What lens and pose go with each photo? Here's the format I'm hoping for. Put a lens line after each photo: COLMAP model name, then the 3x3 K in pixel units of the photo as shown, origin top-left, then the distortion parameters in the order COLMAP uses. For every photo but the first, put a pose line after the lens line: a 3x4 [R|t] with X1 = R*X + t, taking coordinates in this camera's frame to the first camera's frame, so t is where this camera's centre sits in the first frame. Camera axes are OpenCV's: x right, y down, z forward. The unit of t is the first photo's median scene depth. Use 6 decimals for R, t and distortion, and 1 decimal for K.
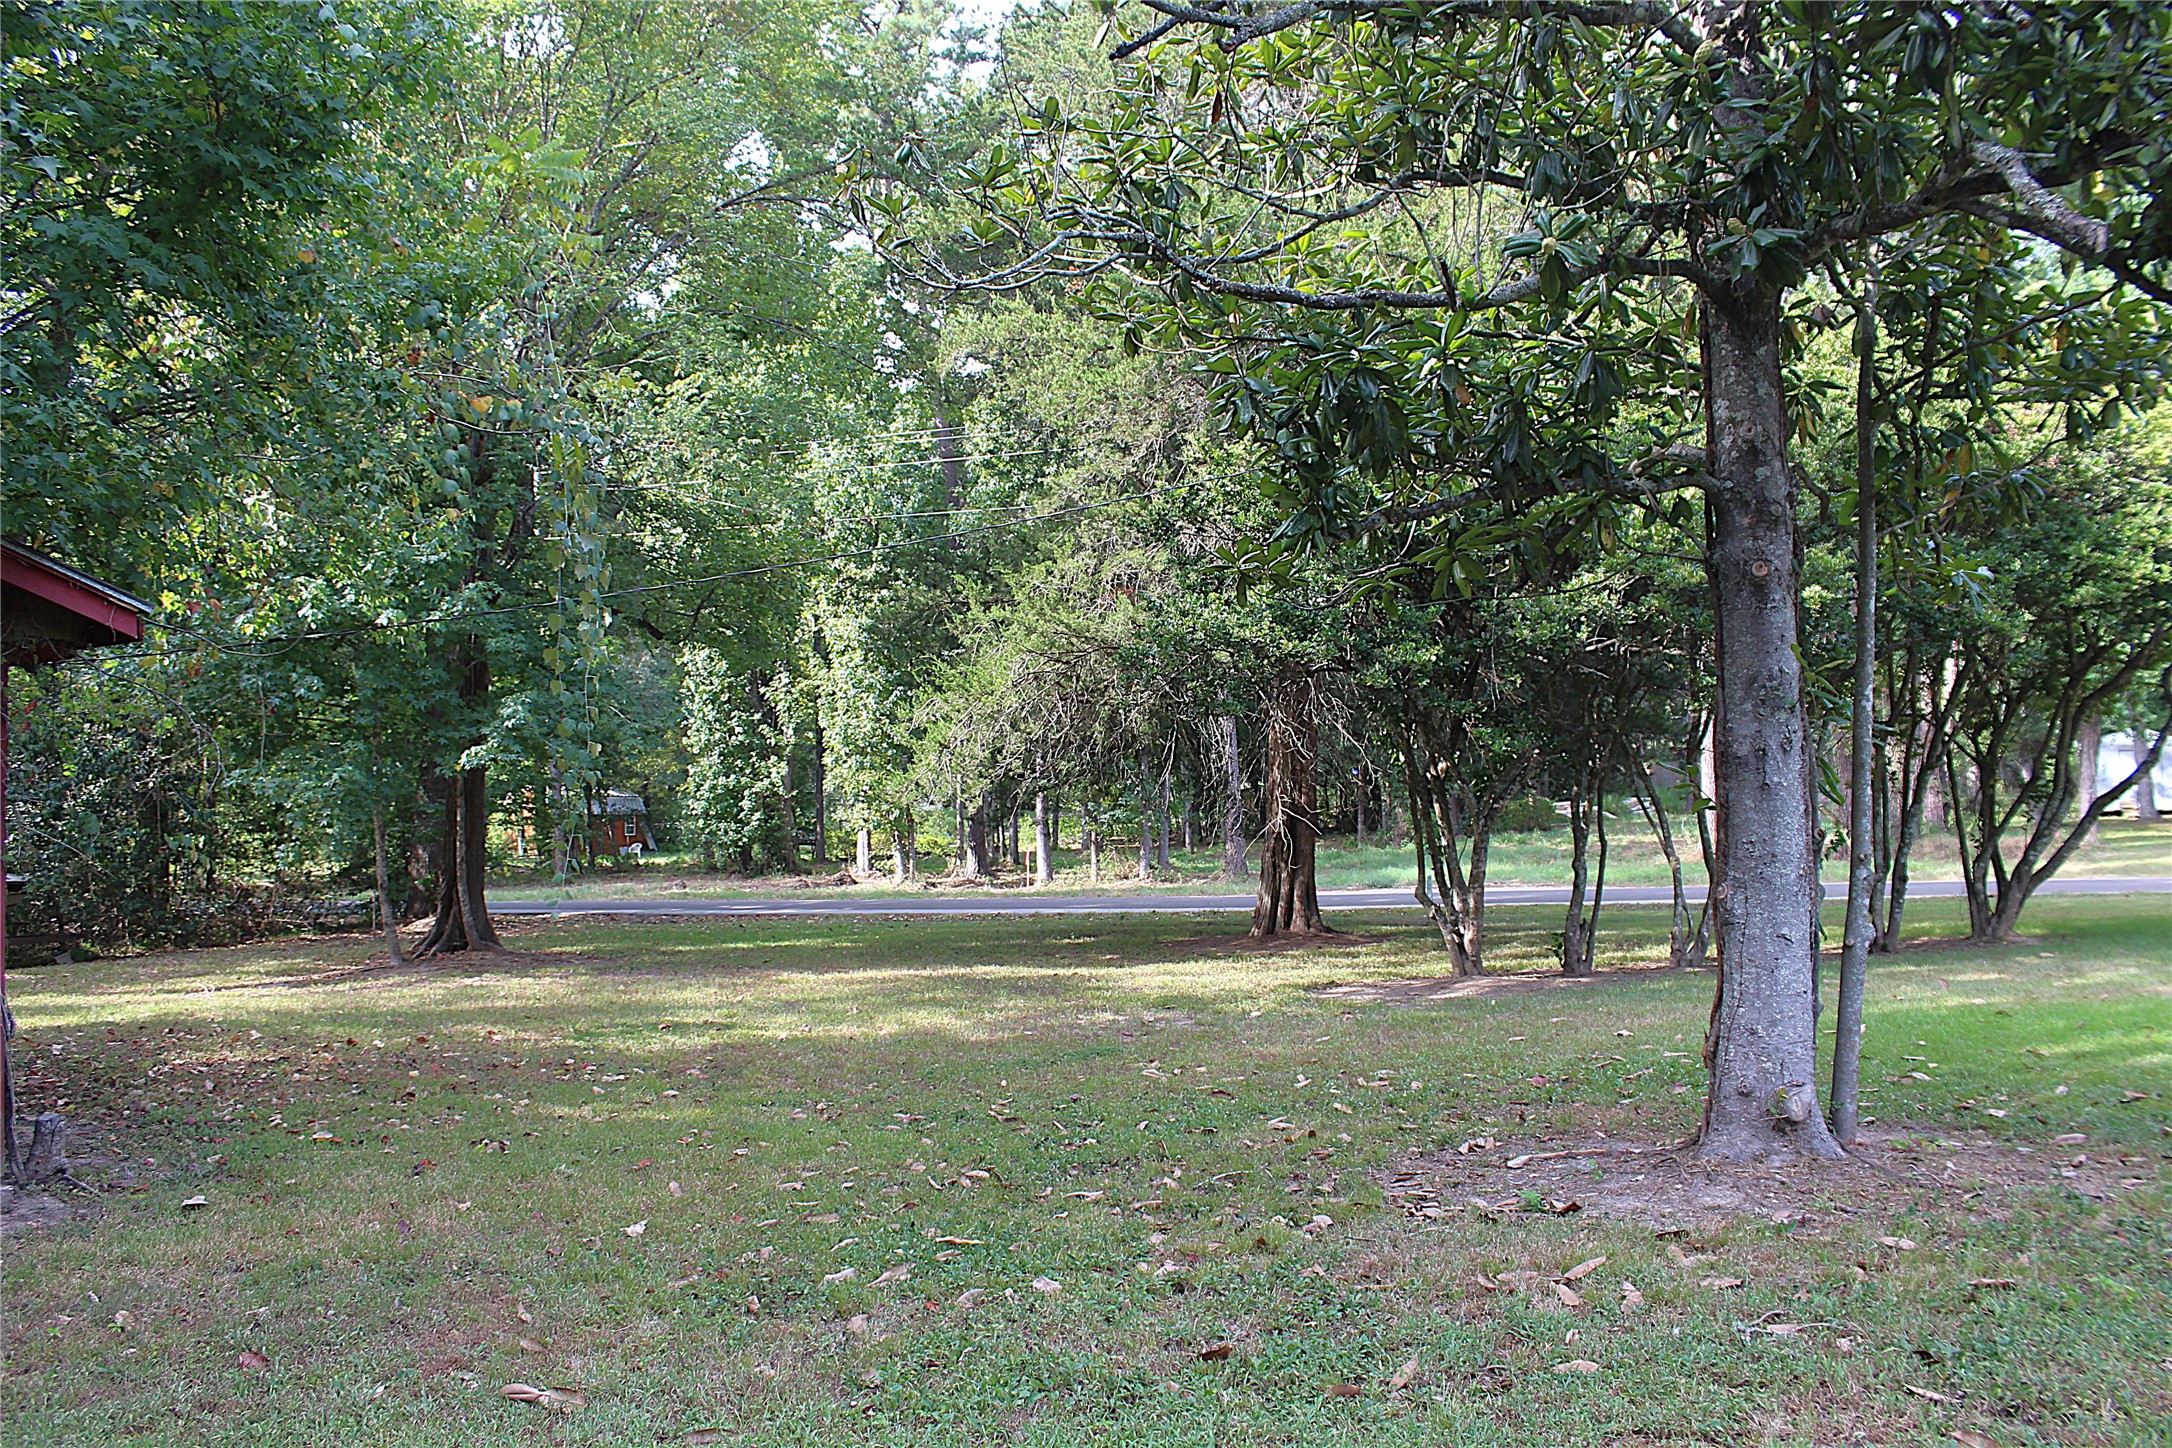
lens RADIAL K [[1782.9, 0, 1102.0], [0, 1782.9, 716.2], [0, 0, 1]] dist [-0.172012, 0.148194]
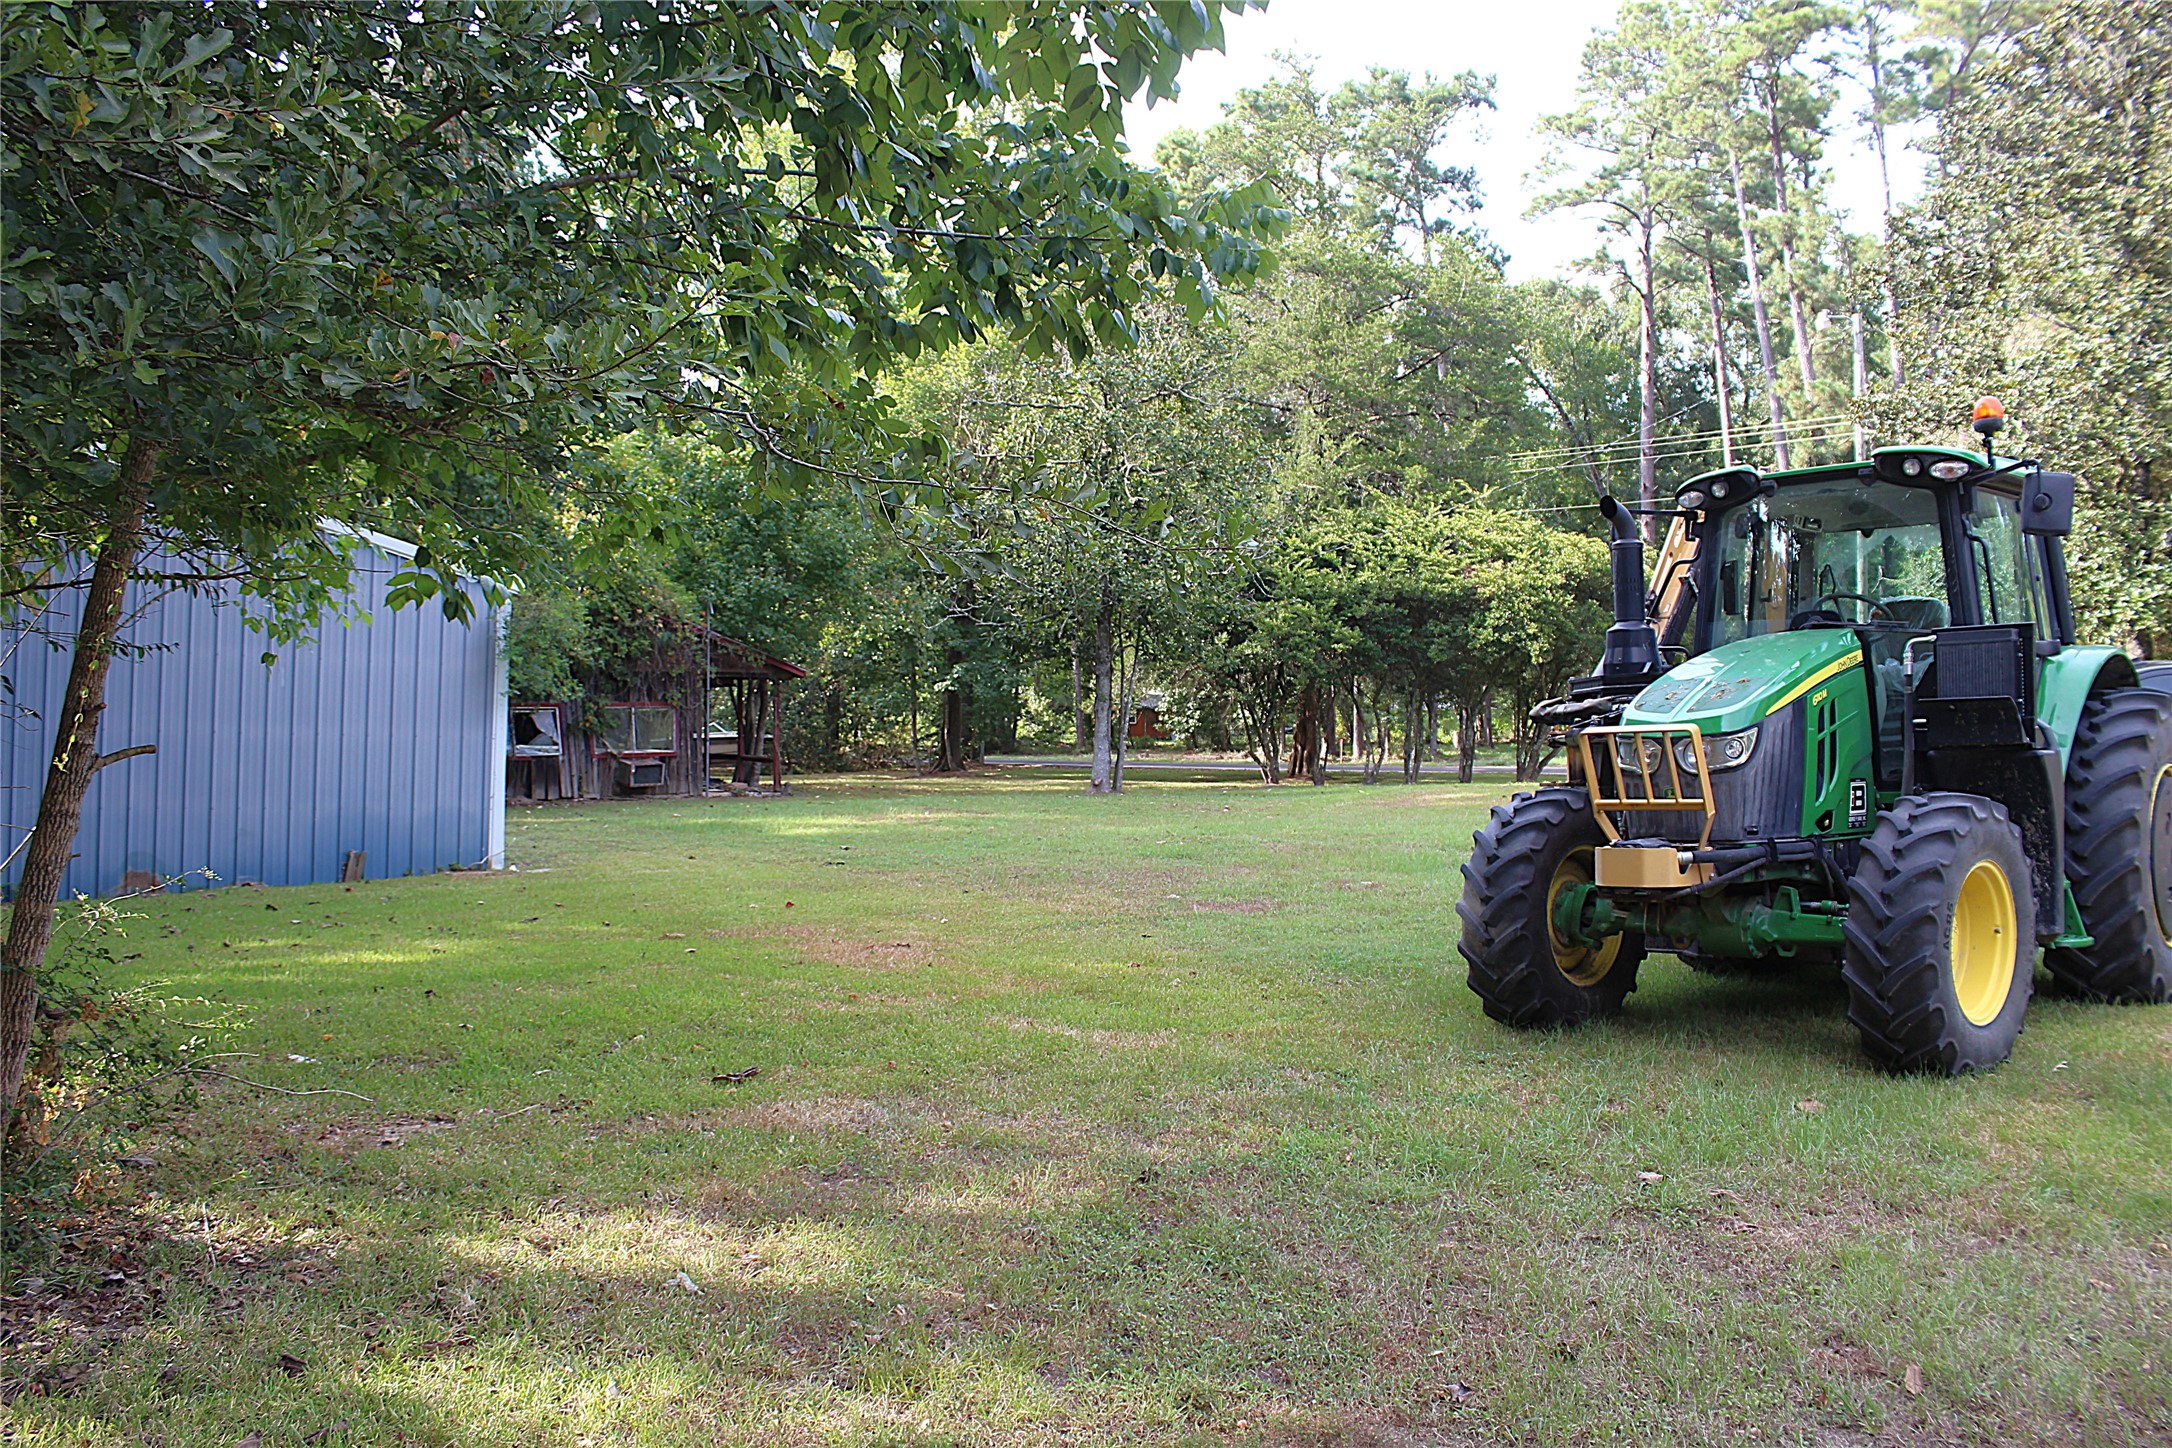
lens RADIAL K [[1782.9, 0, 1102.0], [0, 1782.9, 716.2], [0, 0, 1]] dist [-0.172012, 0.148194]
pose [[0.934016, 0.036537, -0.355359, 0.485296], [-0.015411, 0.997951, 0.062101, -0.063349], [0.356899, -0.052527, 0.932665, -0.828627]]
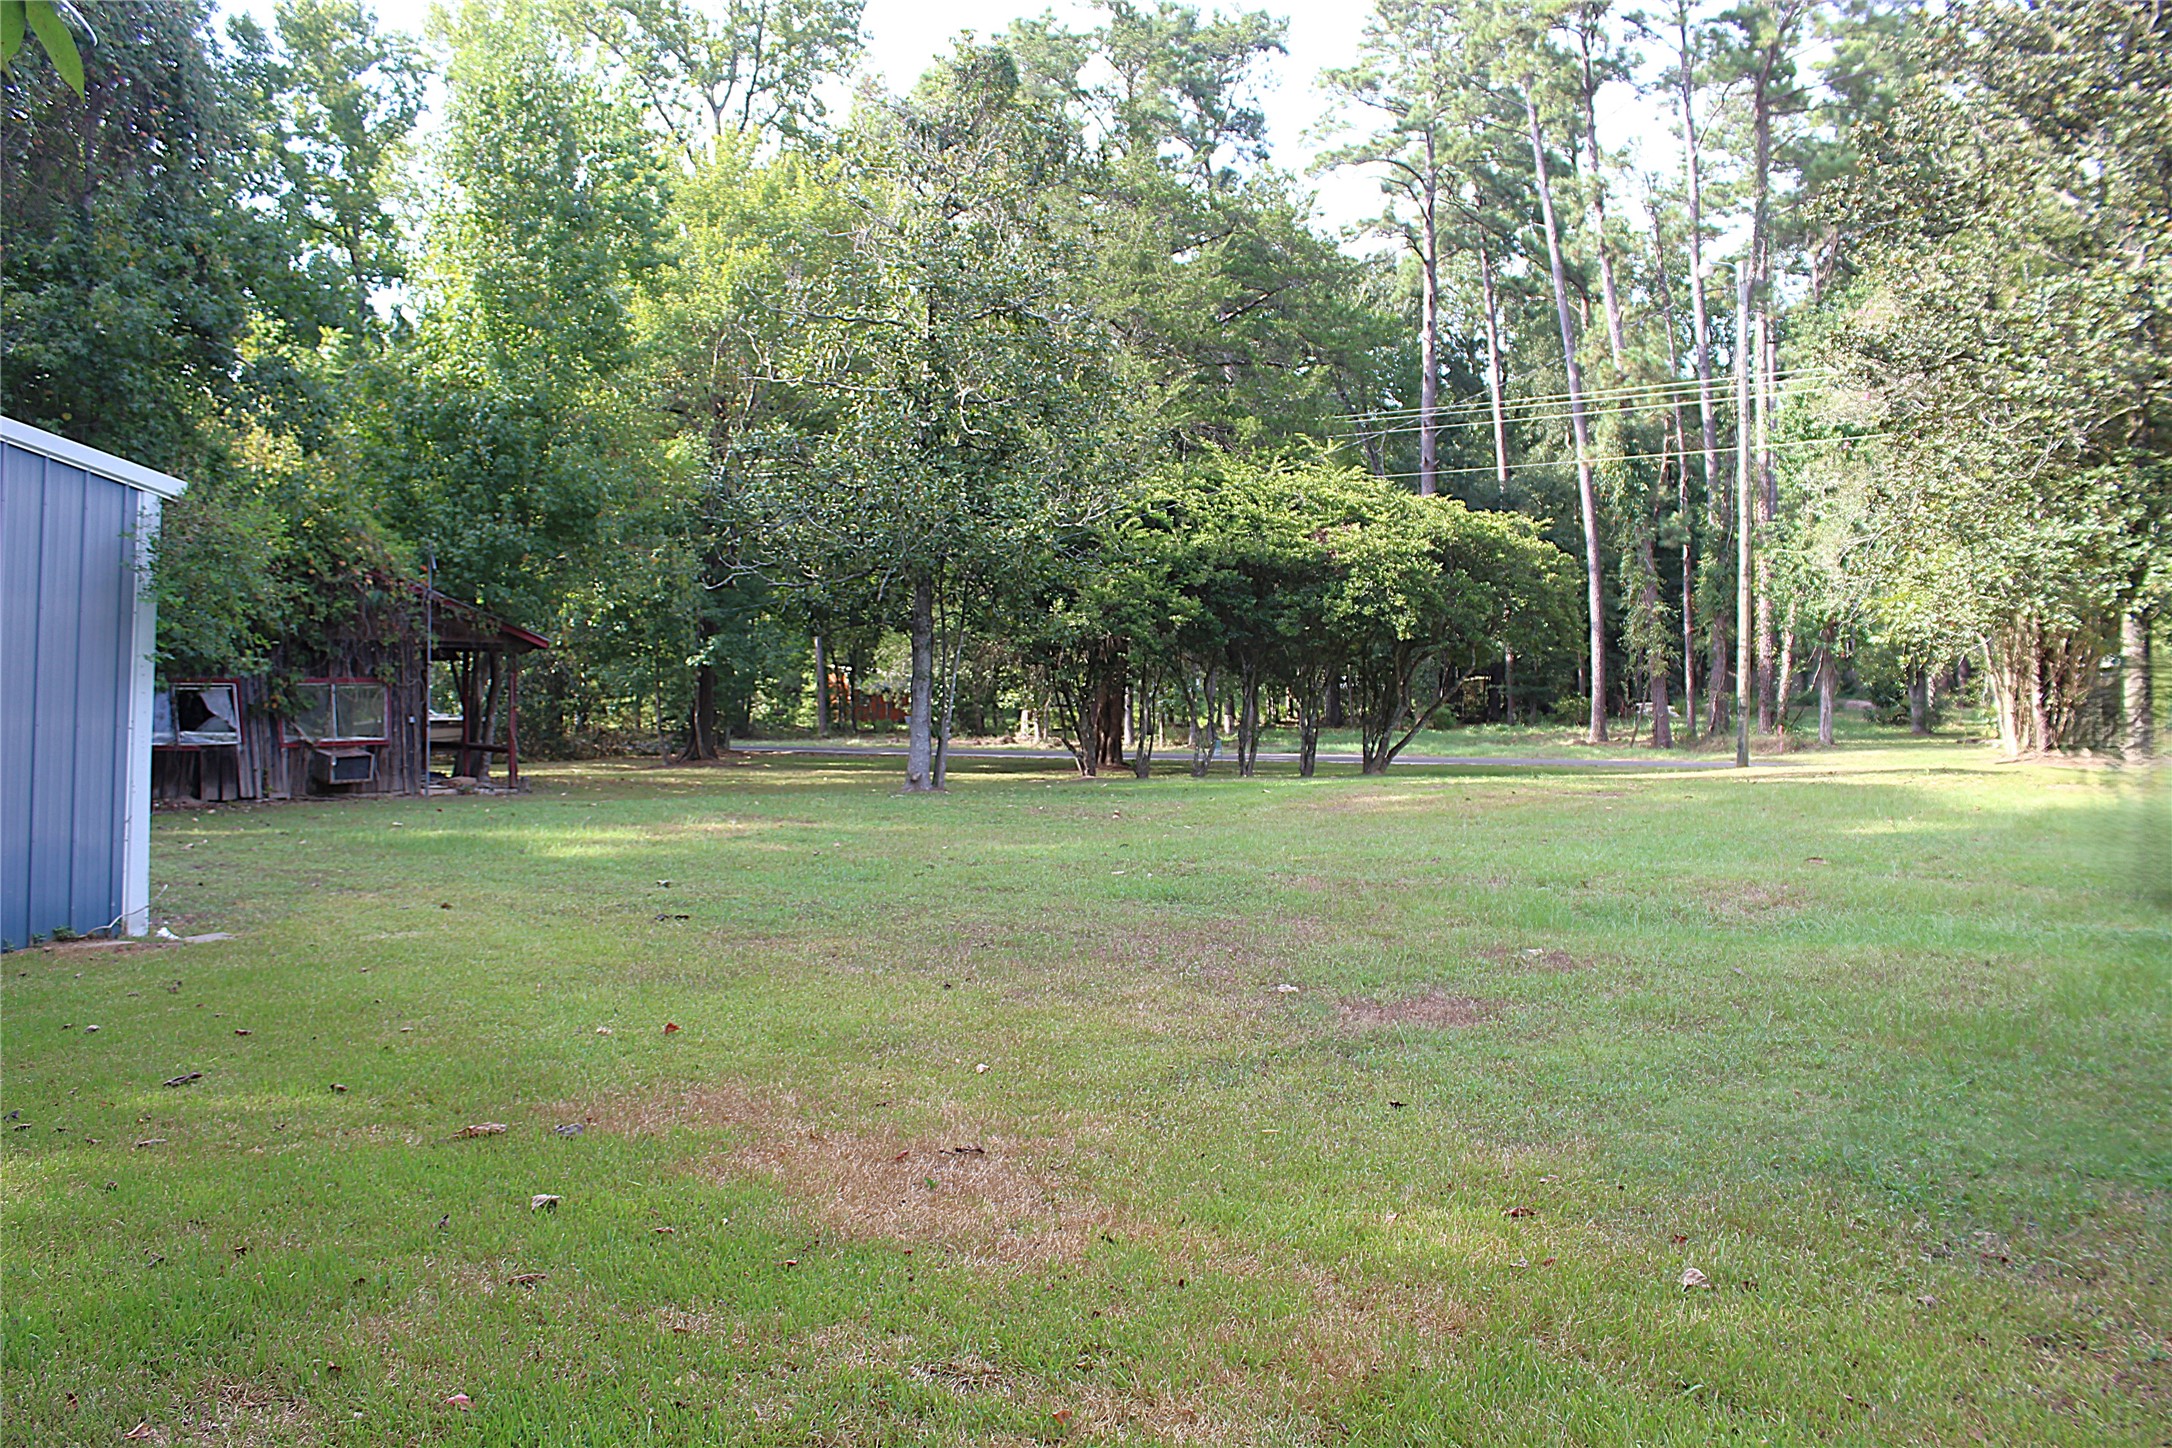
lens RADIAL K [[1782.9, 0, 1102.0], [0, 1782.9, 716.2], [0, 0, 1]] dist [-0.172012, 0.148194]
pose [[0.979725, 0.042872, -0.195707, 0.366594], [-0.030060, 0.997234, 0.067975, -0.050461], [0.198080, -0.060714, 0.978304, -0.678062]]
